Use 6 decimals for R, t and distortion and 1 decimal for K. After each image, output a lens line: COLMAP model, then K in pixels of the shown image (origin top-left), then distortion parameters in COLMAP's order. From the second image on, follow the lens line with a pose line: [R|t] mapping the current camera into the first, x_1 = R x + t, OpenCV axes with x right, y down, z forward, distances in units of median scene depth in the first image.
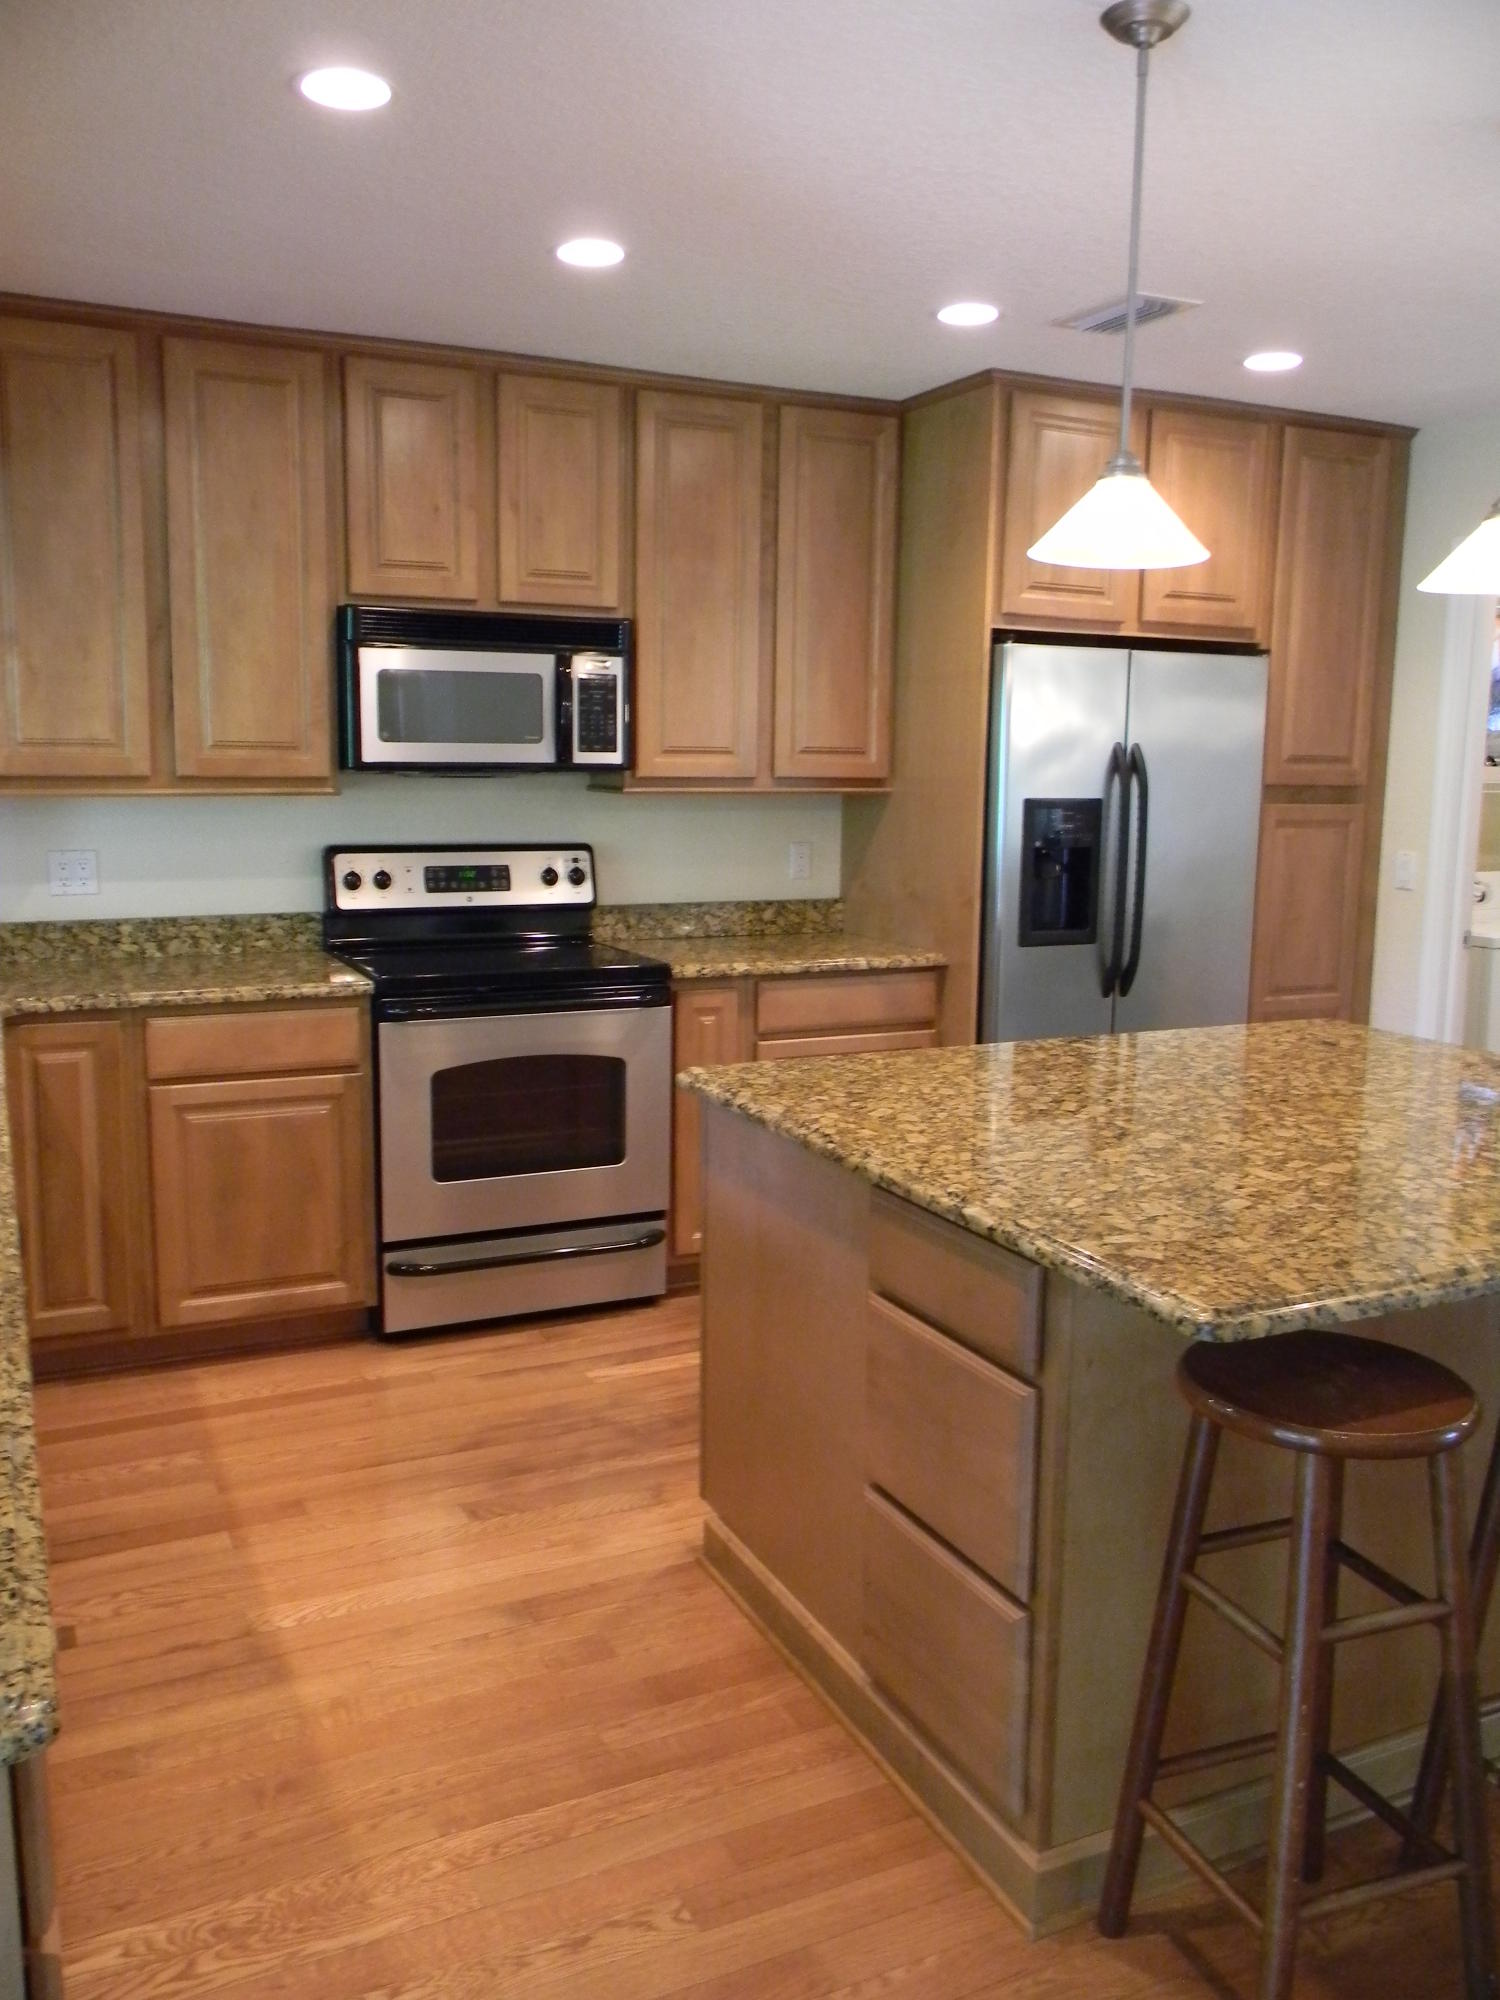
lens RADIAL K [[1622.3, 0, 750.0], [0, 1622.3, 1000.0], [0, 0, 1]] dist [-0.009120, -0.002111]
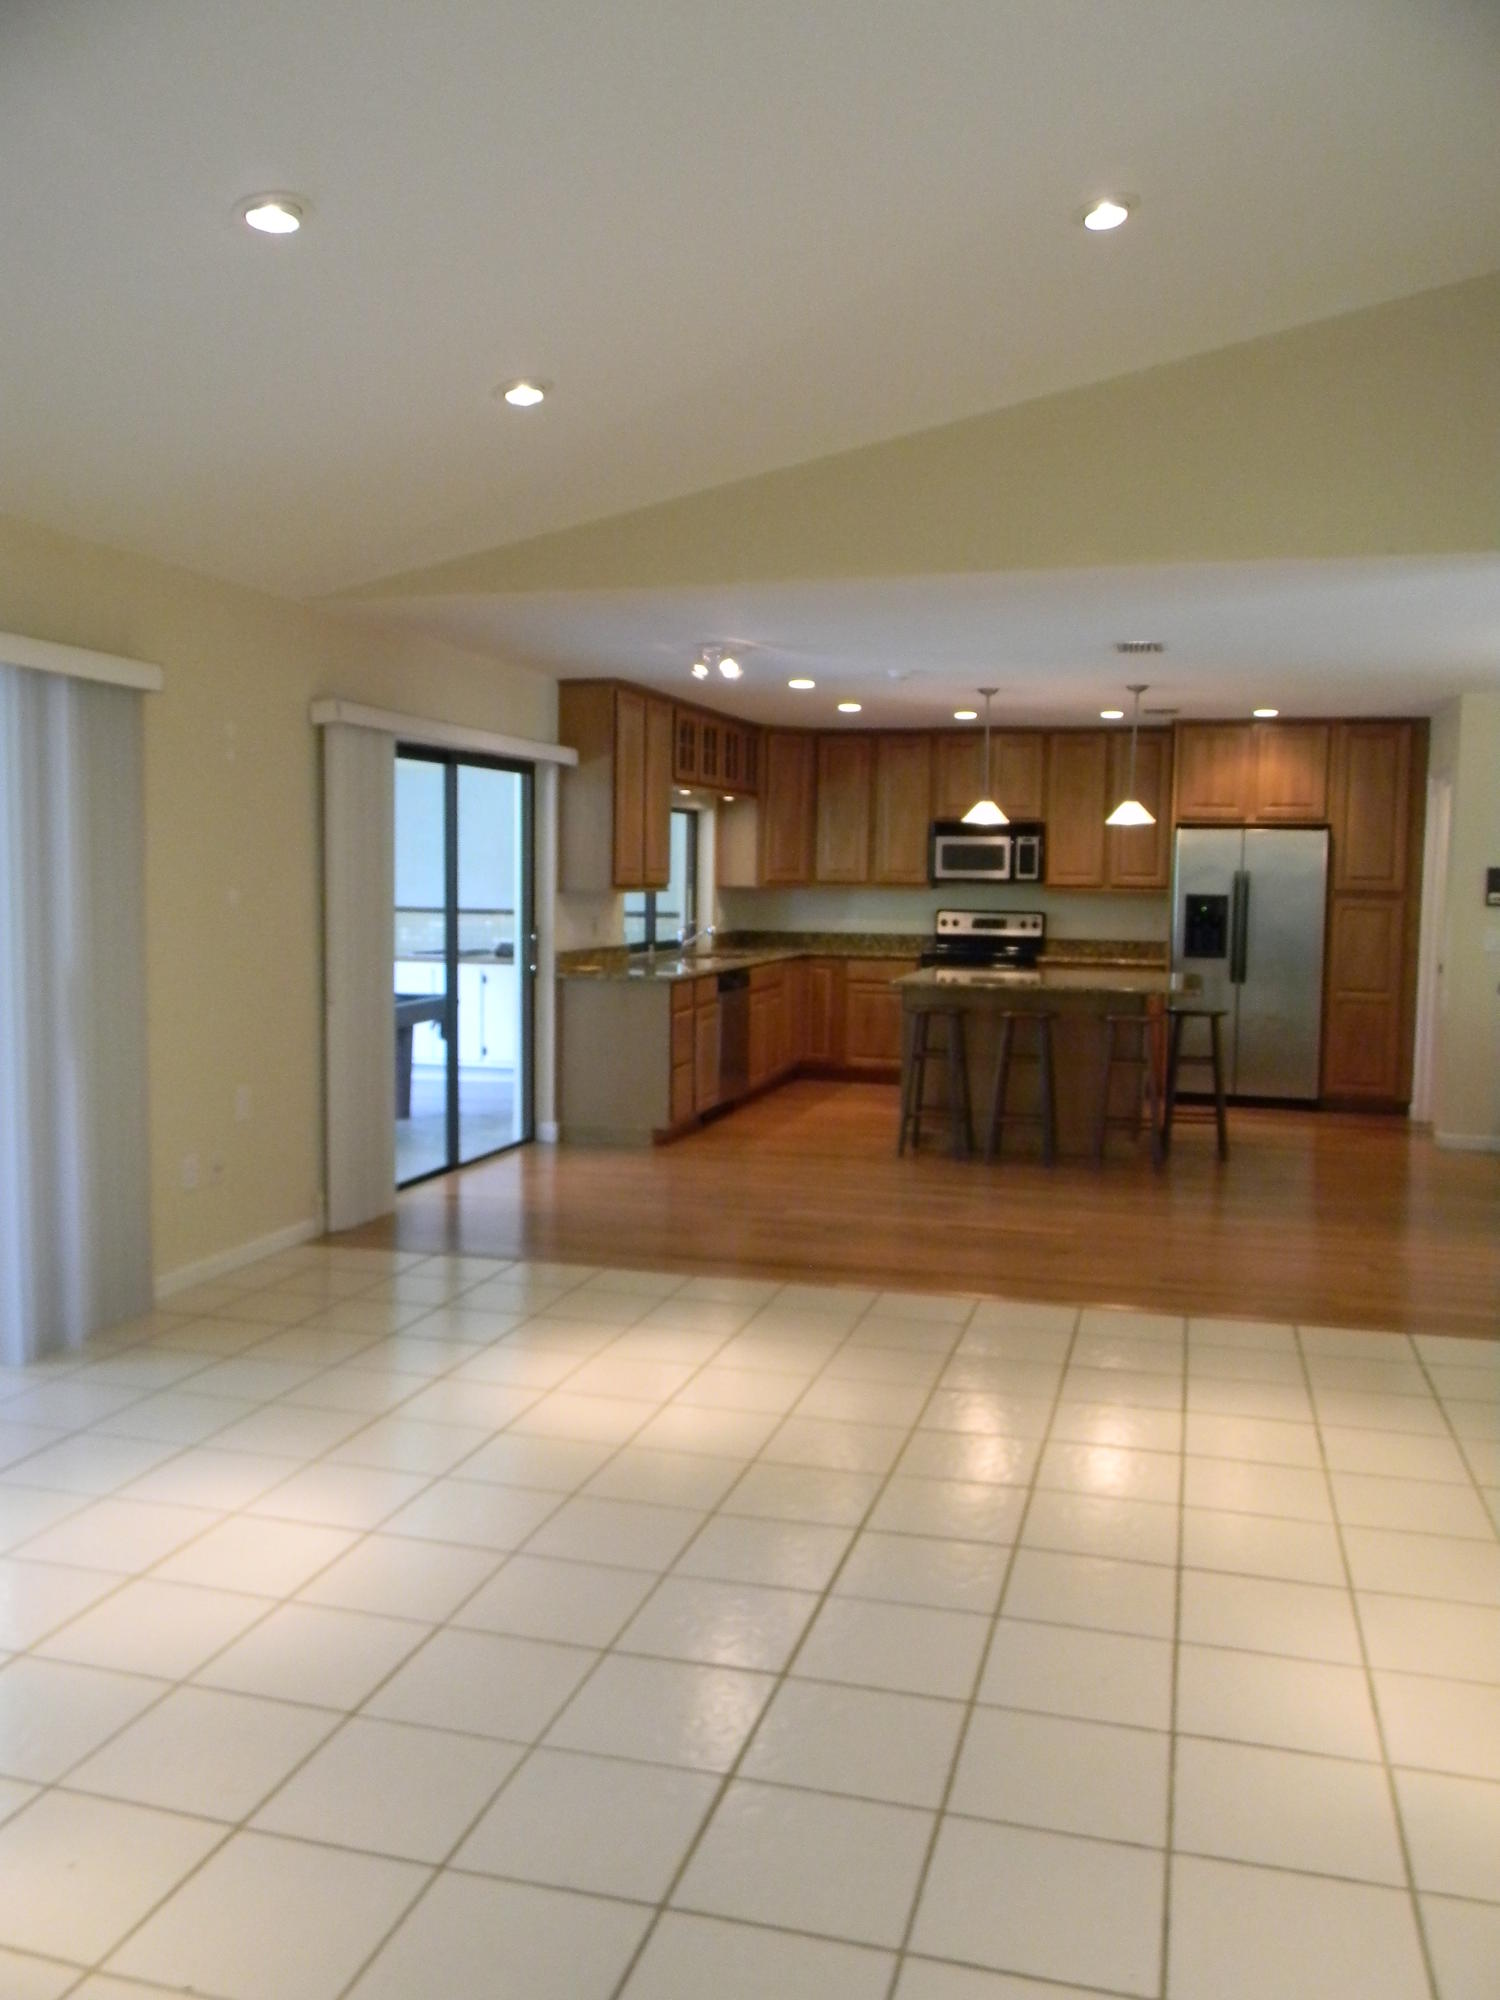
lens RADIAL K [[1633.8, 0, 731.4], [0, 1633.8, 998.7], [0, 0, 1]] dist [-0.024231, -0.015506]
pose [[0.744680, 0.047519, -0.665728, 1.278395], [-0.105495, 0.993304, -0.047105, 0.211839], [0.659031, 0.105309, 0.744706, -1.198763]]
